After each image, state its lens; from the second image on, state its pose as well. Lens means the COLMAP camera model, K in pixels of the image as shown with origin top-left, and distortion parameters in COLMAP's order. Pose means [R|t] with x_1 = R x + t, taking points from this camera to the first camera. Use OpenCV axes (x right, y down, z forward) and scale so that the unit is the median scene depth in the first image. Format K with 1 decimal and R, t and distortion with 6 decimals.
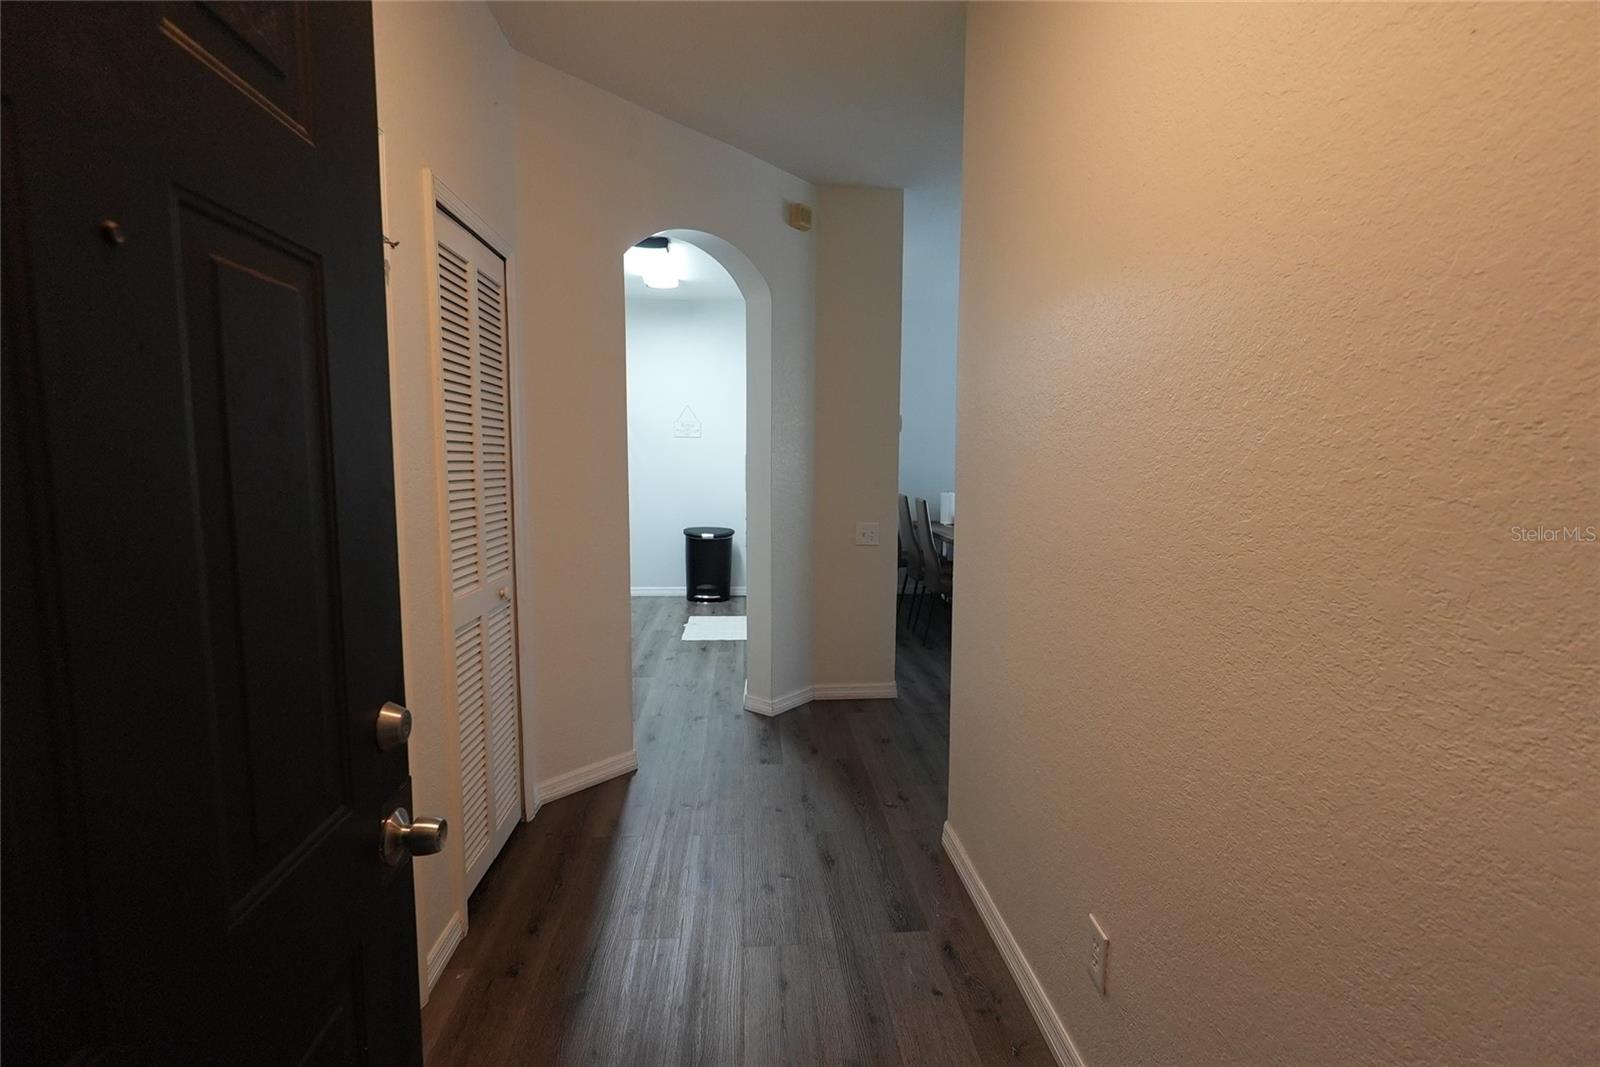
lens RADIAL K [[736.6, 0, 791.8], [0, 736.6, 533.9], [0, 0, 1]] dist [0.000574, 0.000584]
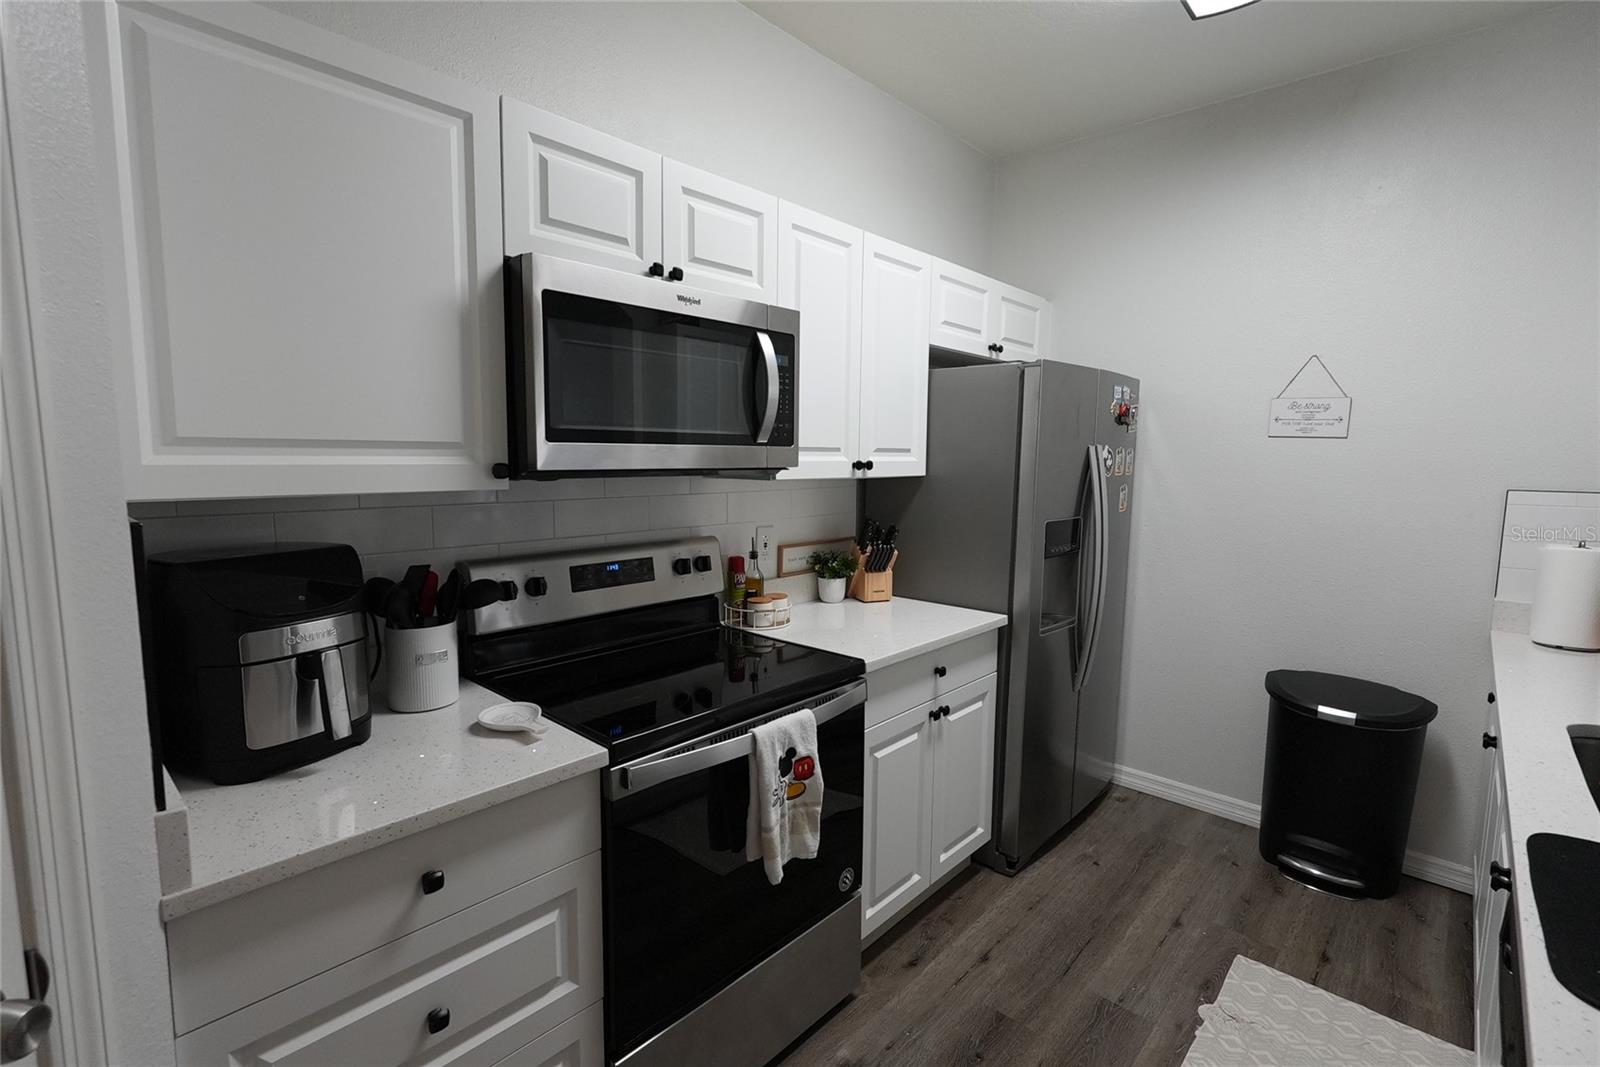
lens RADIAL K [[736.6, 0, 791.8], [0, 736.6, 533.9], [0, 0, 1]] dist [0.000574, 0.000584]
pose [[0.689337, 0.086256, -0.719288, -0.052747], [-0.084985, 0.995659, 0.037952, -0.085047], [0.719439, 0.034967, 0.693675, 0.632130]]
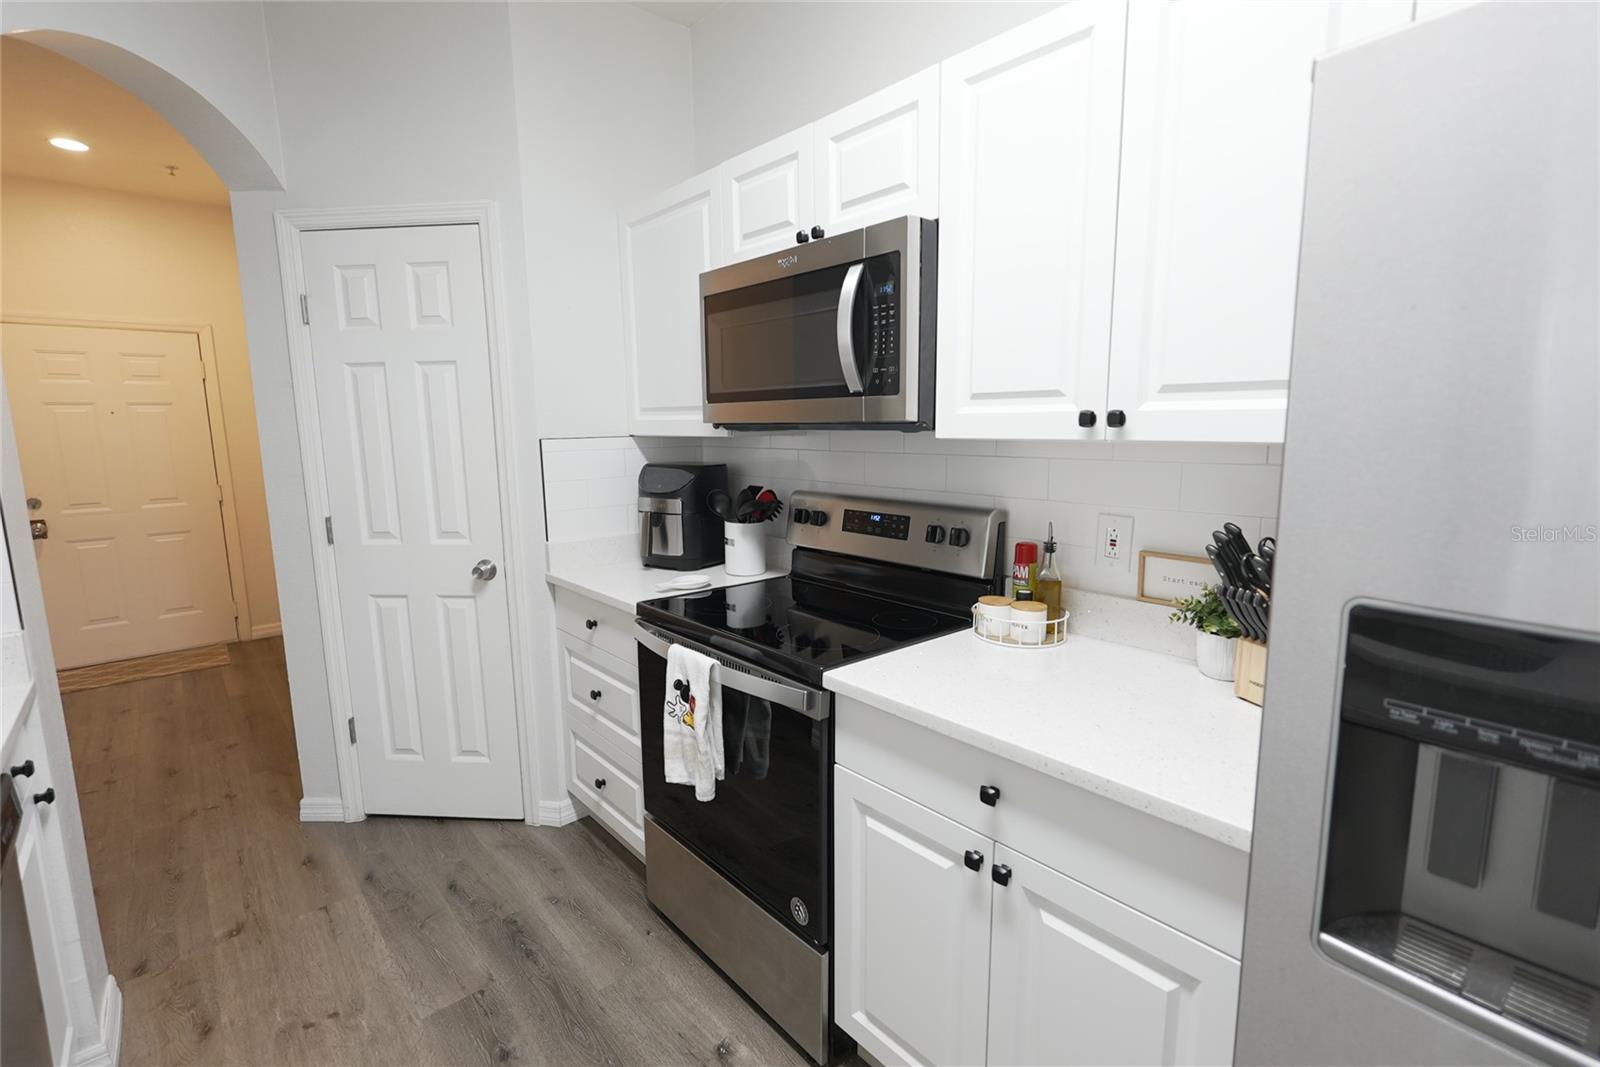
lens RADIAL K [[735.6, 0, 803.3], [0, 735.6, 535.1], [0, 0, 1]] dist [0.001899, -0.000180]
pose [[-0.794578, 0.097949, -0.599209, -0.106434], [-0.054716, 0.971335, 0.231334, -0.122003], [0.604691, 0.216599, -0.766442, 1.054164]]
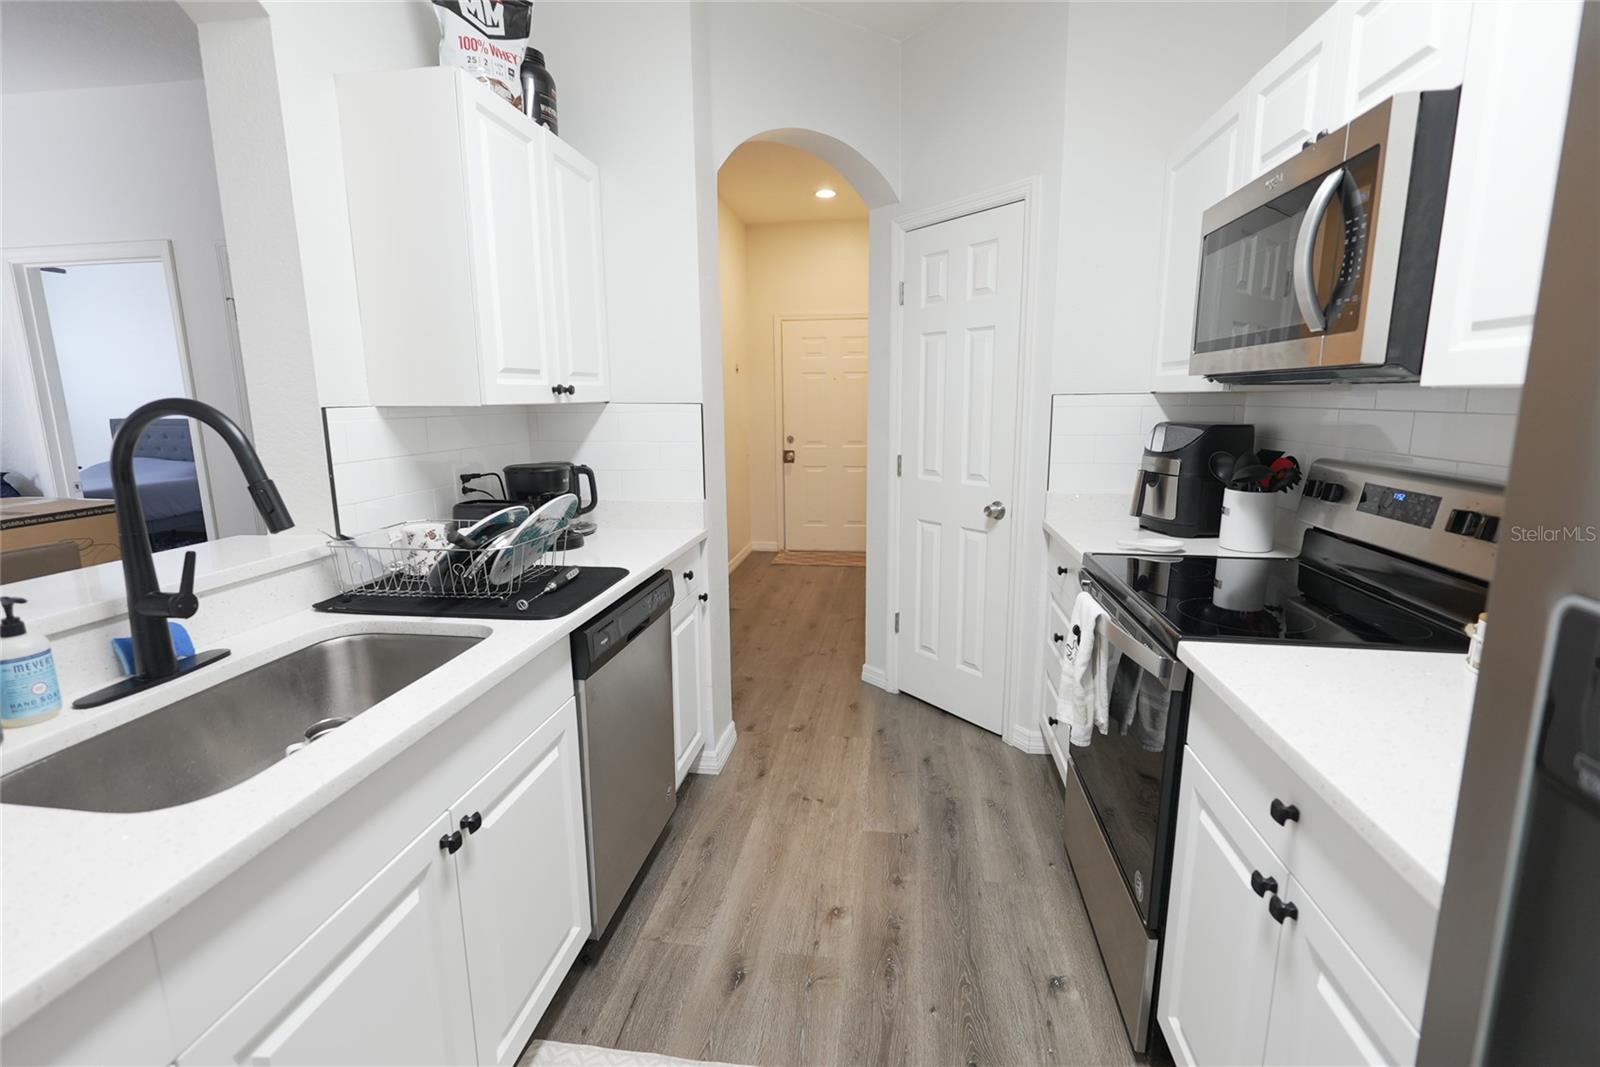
lens RADIAL K [[736.6, 0, 791.8], [0, 736.6, 533.9], [0, 0, 1]] dist [0.000574, 0.000584]
pose [[-0.976448, -0.036080, 0.212716, -0.185237], [0.026191, 0.958804, 0.282859, -0.119934], [-0.214158, 0.281768, -0.935277, 1.108897]]
